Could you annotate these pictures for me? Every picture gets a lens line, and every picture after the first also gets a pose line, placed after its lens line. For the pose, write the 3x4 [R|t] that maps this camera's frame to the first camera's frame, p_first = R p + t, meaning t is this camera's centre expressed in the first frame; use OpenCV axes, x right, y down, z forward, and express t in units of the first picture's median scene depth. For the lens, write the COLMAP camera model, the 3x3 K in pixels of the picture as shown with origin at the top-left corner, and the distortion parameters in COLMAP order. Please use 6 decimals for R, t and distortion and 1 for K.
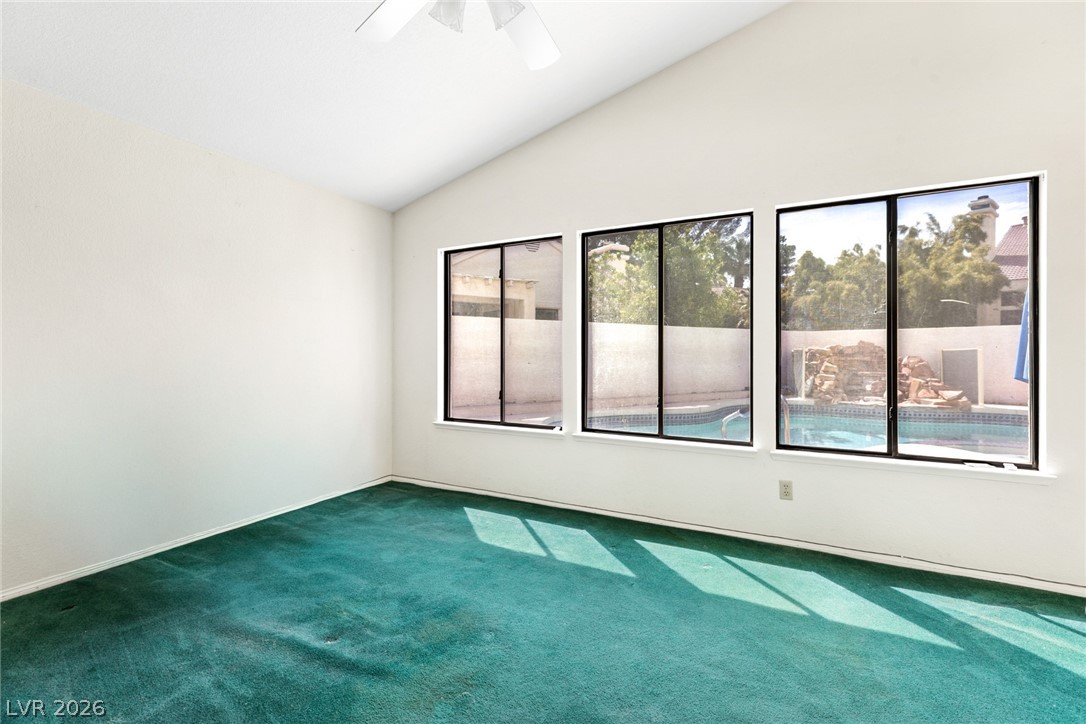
lens RADIAL K [[487.4, 0, 538.0], [0, 487.4, 355.3], [0, 0, 1]] dist [0.002876, -0.000191]
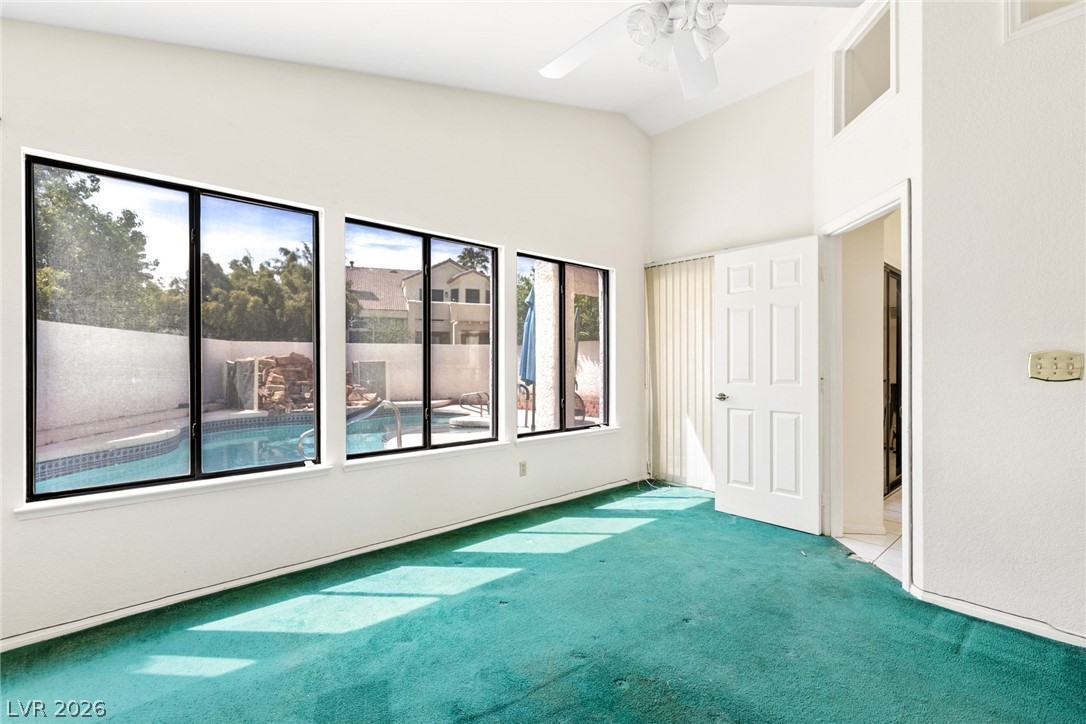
lens RADIAL K [[491.9, 0, 543.0], [0, 491.9, 365.1], [0, 0, 1]] dist [0.003239, 0.000095]
pose [[0.333154, -0.003861, 0.942864, -0.210971], [0.006735, 0.999976, 0.001715, 0.000041], [-0.942848, 0.005779, 0.333172, 0.152848]]
